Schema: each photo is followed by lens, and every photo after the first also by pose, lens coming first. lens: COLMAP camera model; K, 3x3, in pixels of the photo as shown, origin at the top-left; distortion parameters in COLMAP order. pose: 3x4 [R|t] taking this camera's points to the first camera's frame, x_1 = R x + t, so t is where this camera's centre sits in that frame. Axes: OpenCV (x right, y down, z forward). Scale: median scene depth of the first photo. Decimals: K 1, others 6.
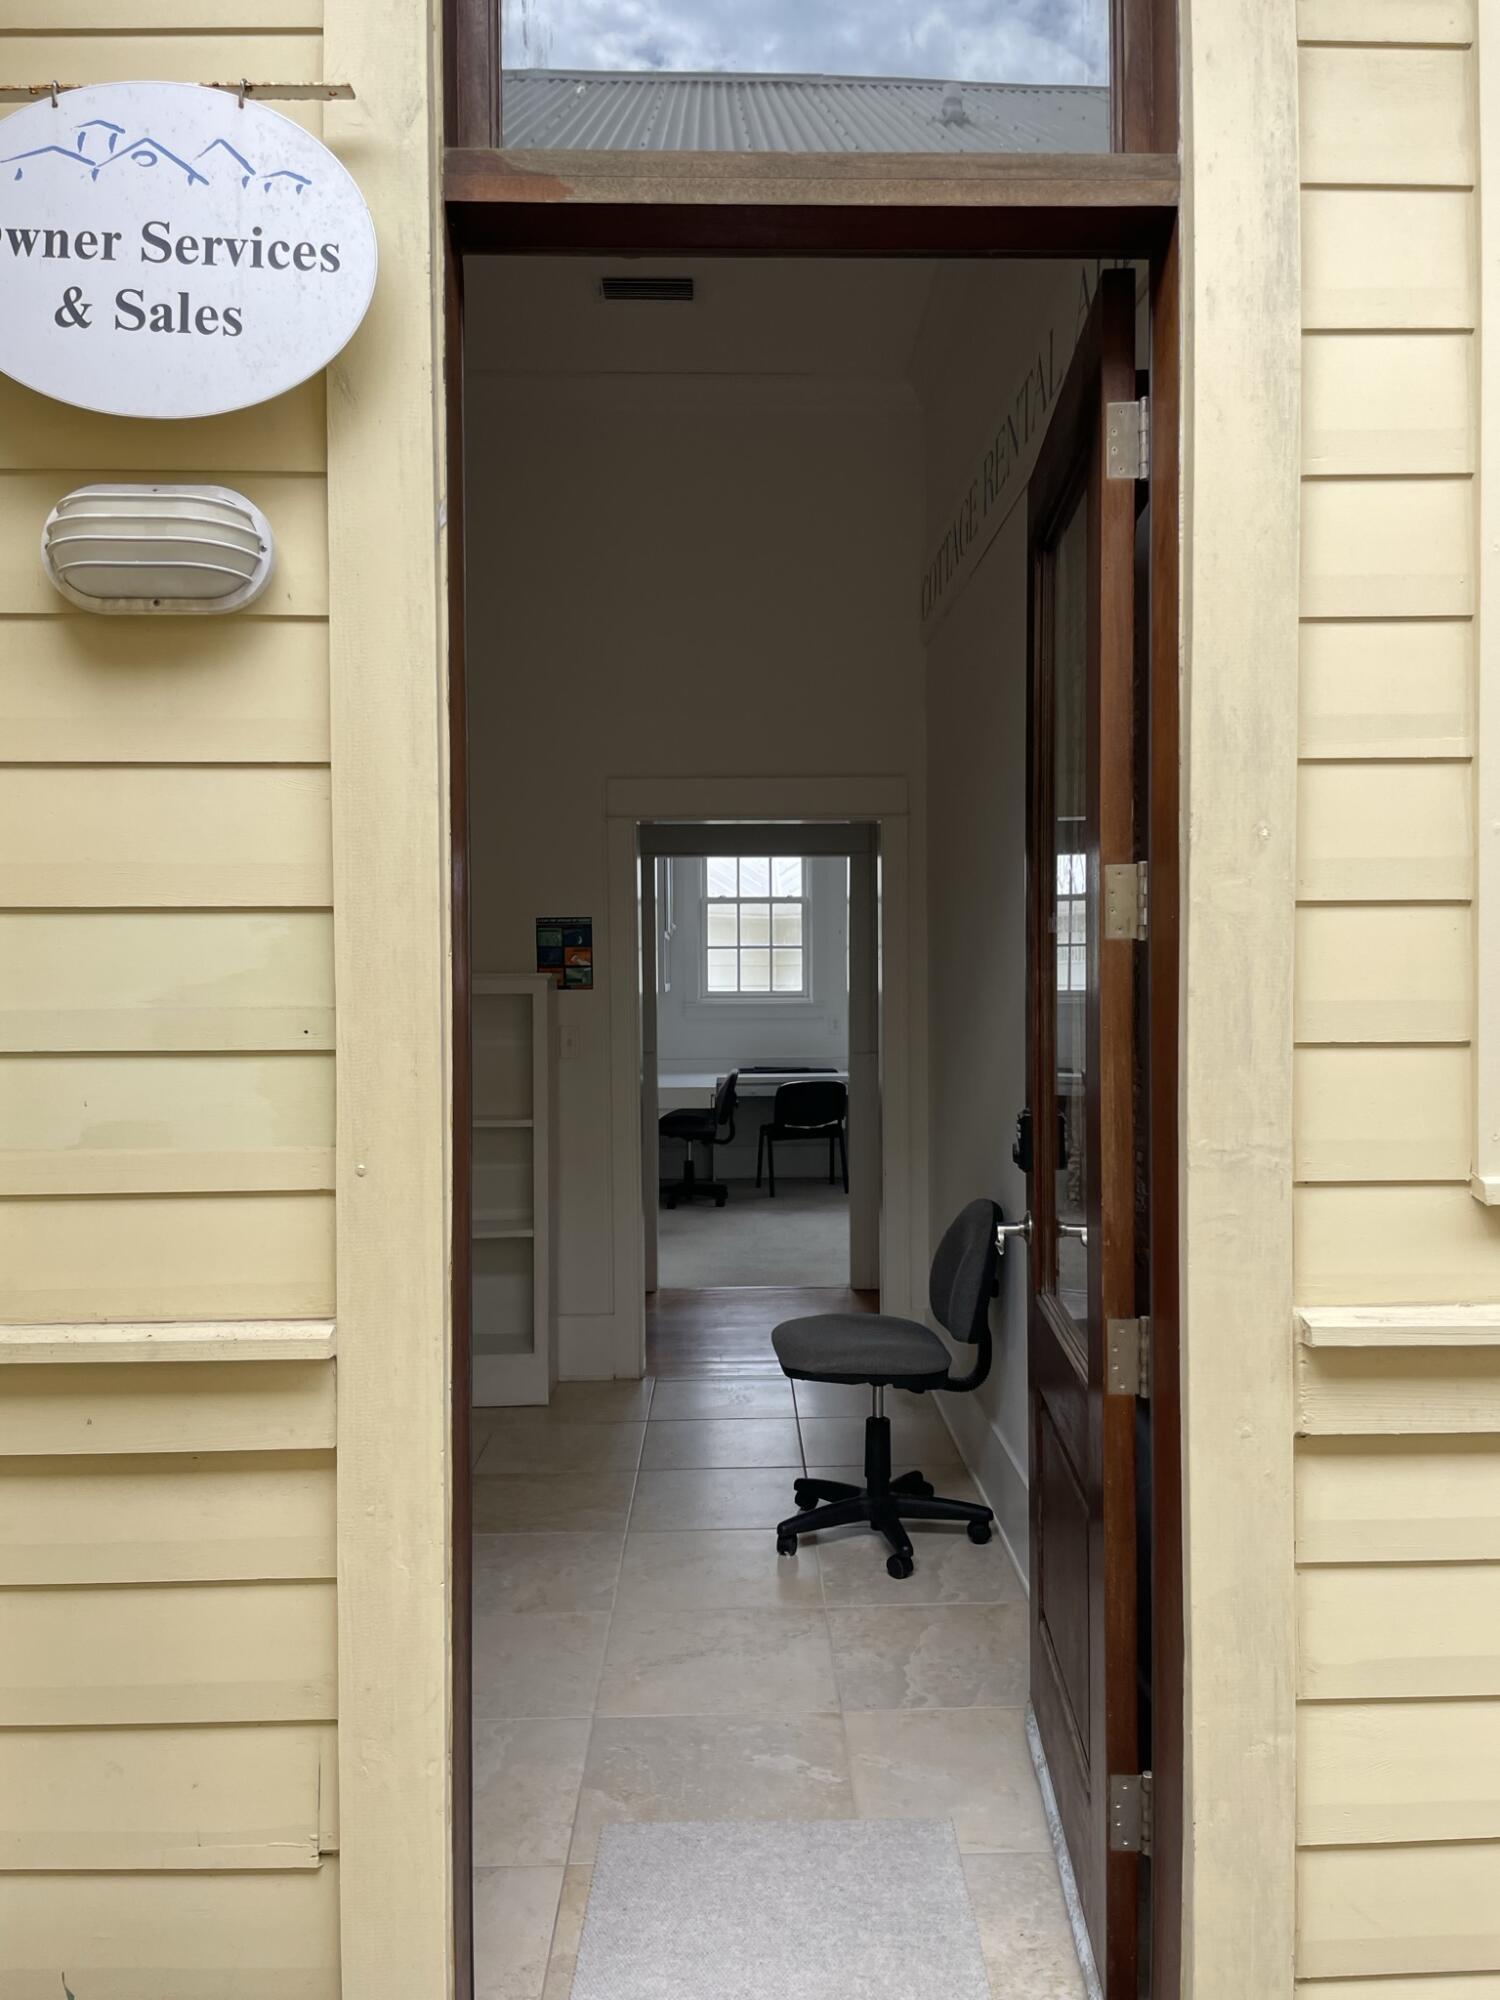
lens RADIAL K [[1504.2, 0, 752.0], [0, 1504.2, 997.9], [0, 0, 1]] dist [0.079726, -0.094551]
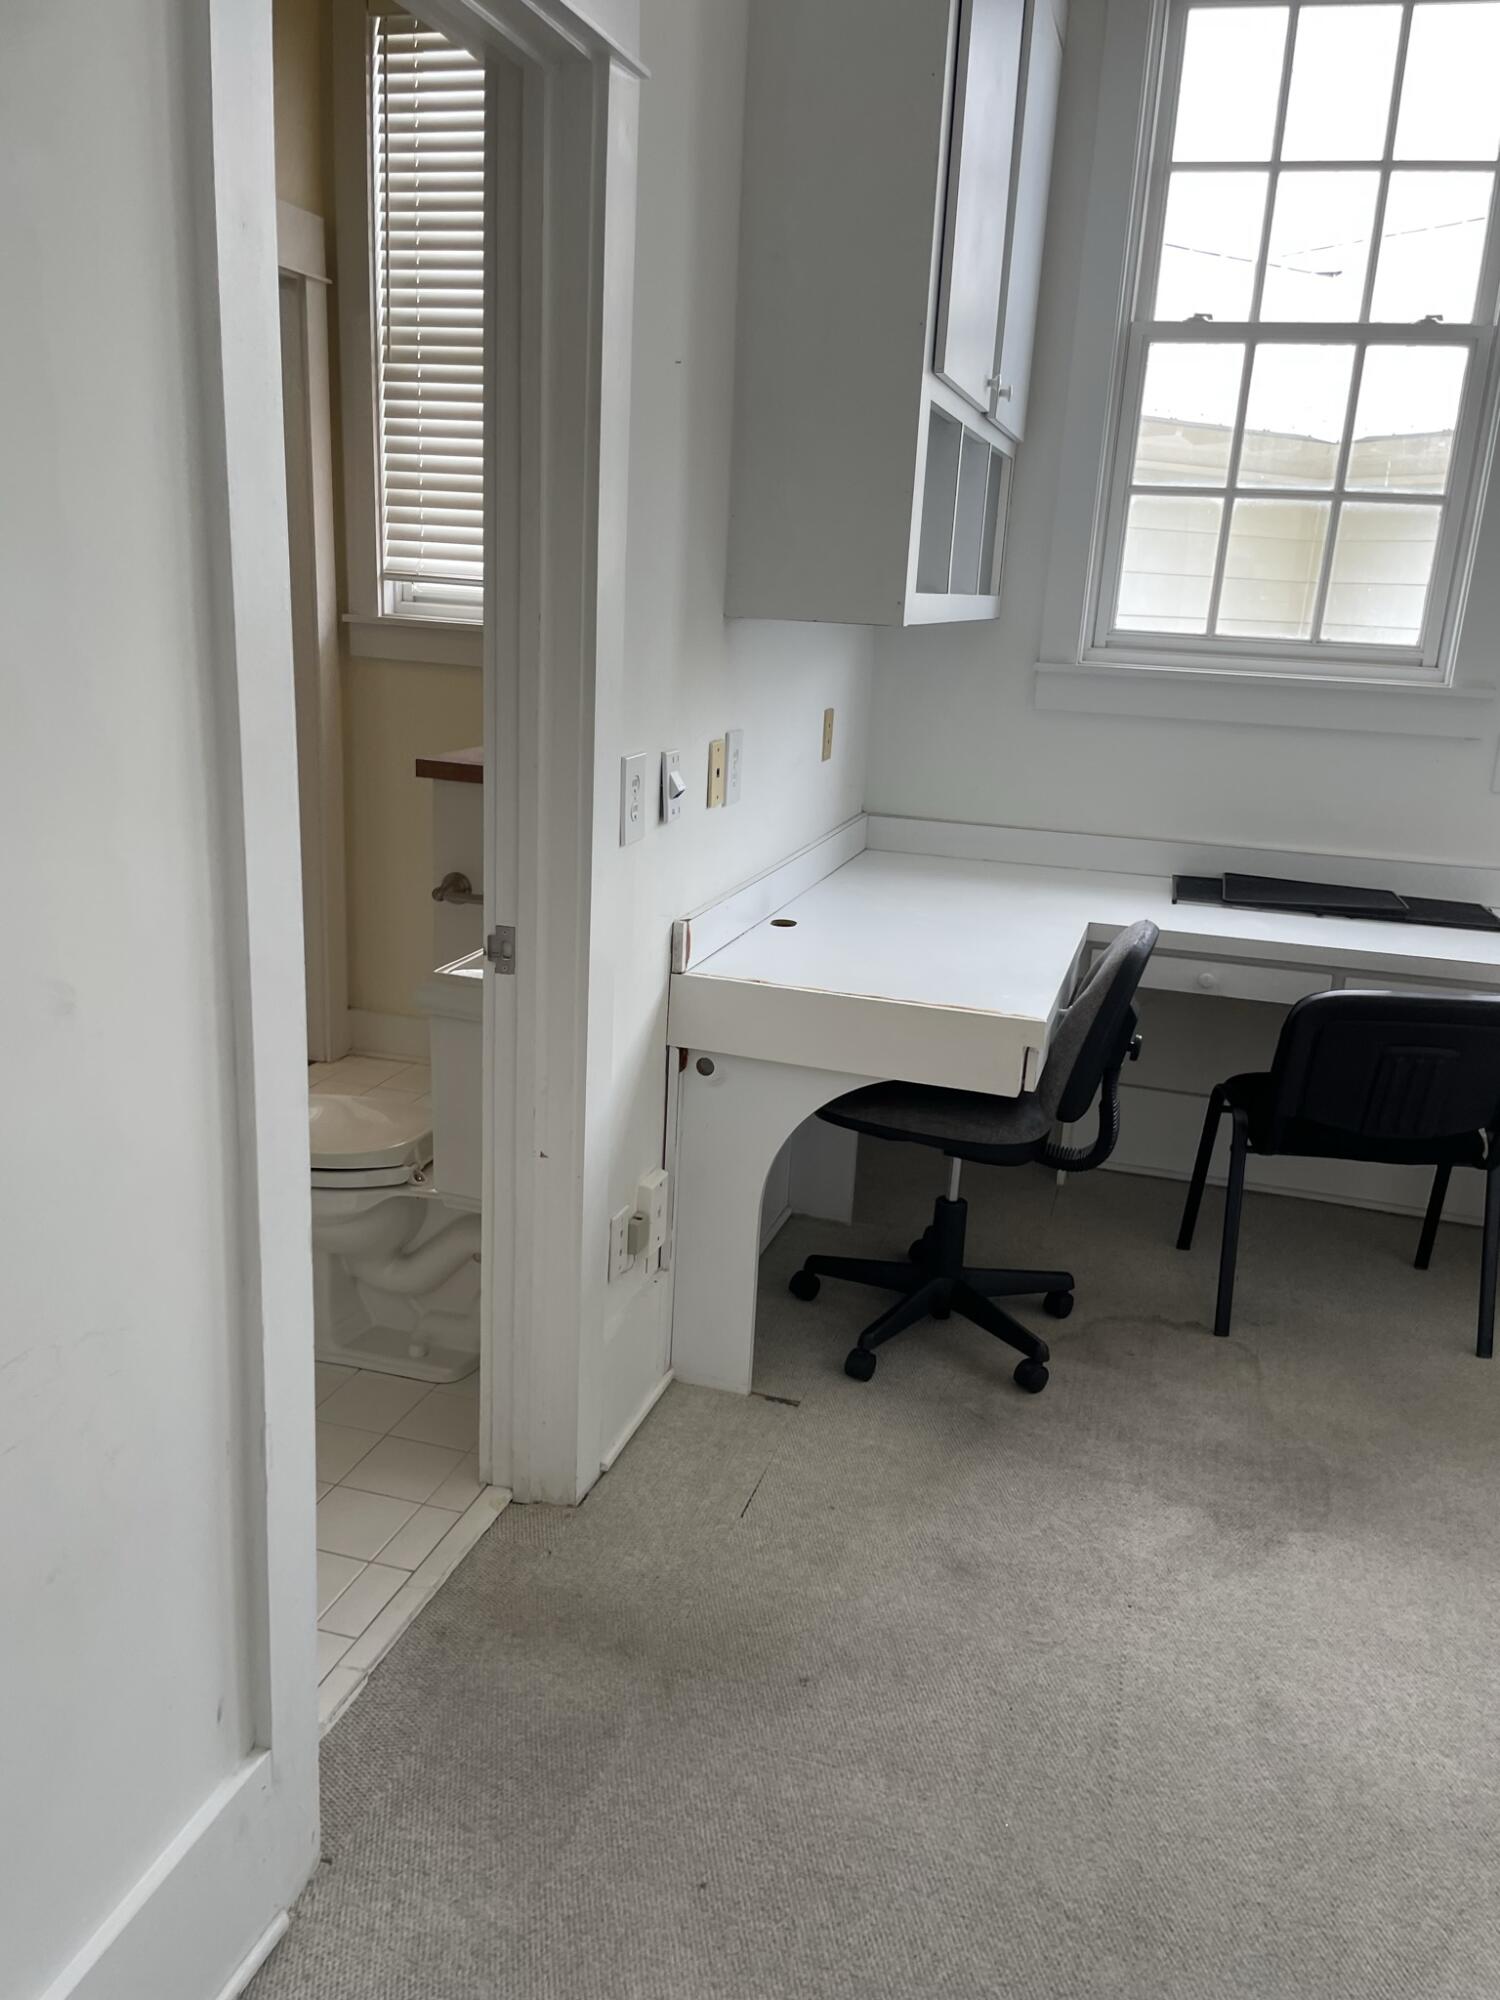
lens RADIAL K [[1504.2, 0, 770.0], [0, 1504.2, 1019.7], [0, 0, 1]] dist [0.079726, -0.094551]
pose [[0.953851, 0.135398, -0.268022, -0.000319], [-0.064465, 0.964095, 0.257613, -0.002590], [0.293279, -0.228446, 0.928332, 0.645601]]
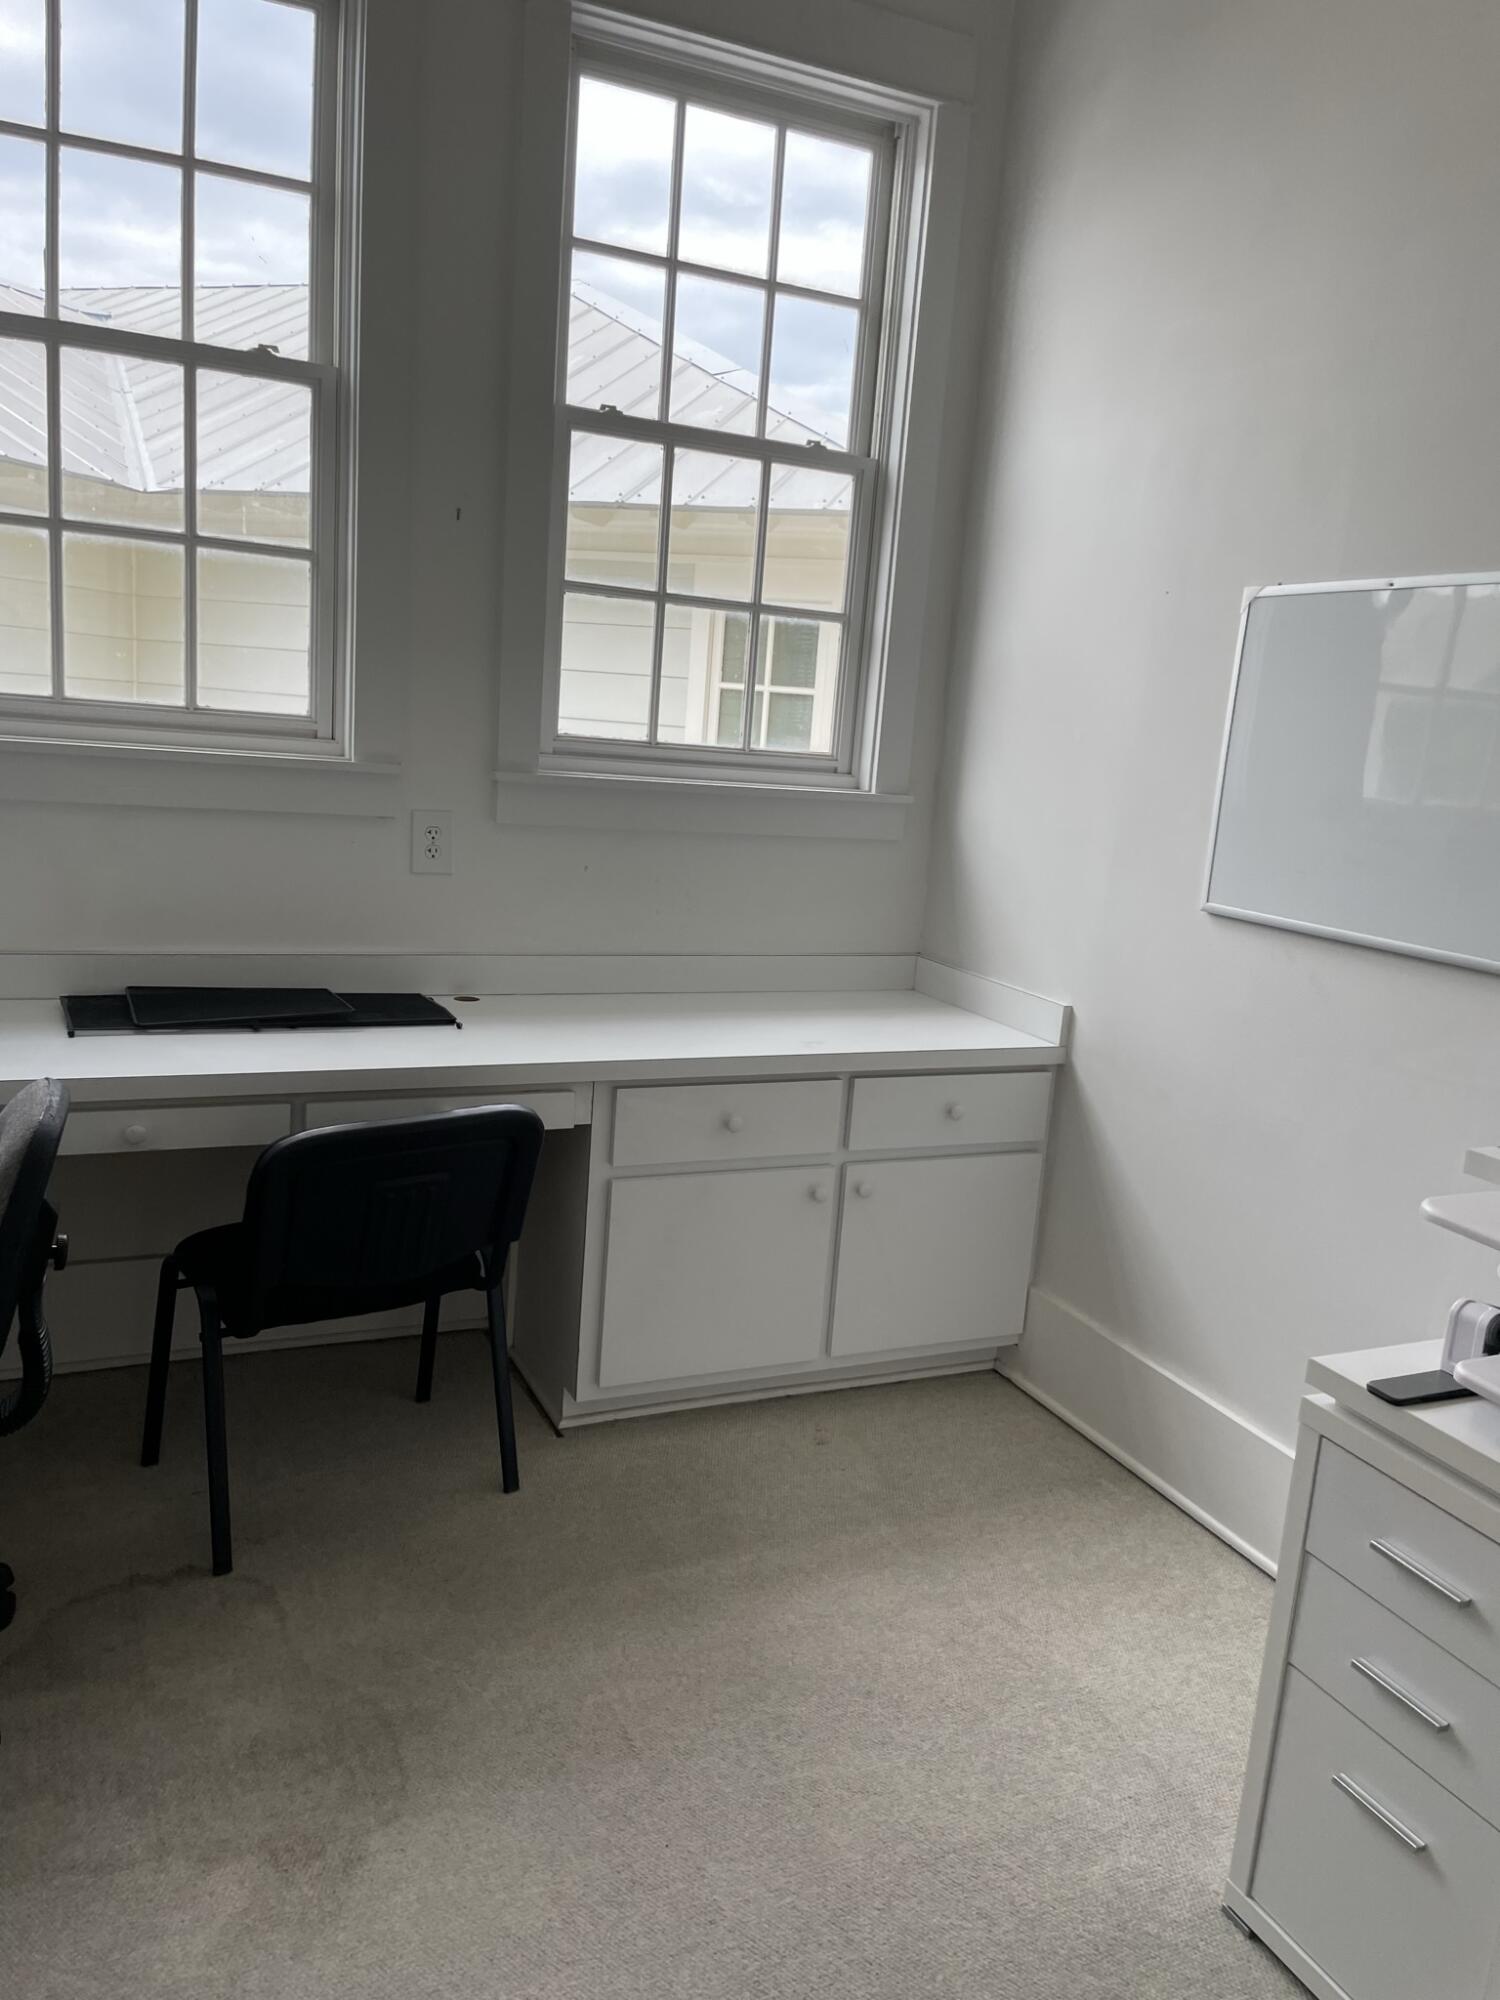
lens RADIAL K [[1504.2, 0, 768.2], [0, 1504.2, 1014.3], [0, 0, 1]] dist [0.079726, -0.094551]
pose [[0.907877, -0.009554, 0.419129, -0.008742], [-0.068076, 0.983112, 0.169869, -0.003656], [-0.413674, -0.182753, 0.891894, 0.701249]]
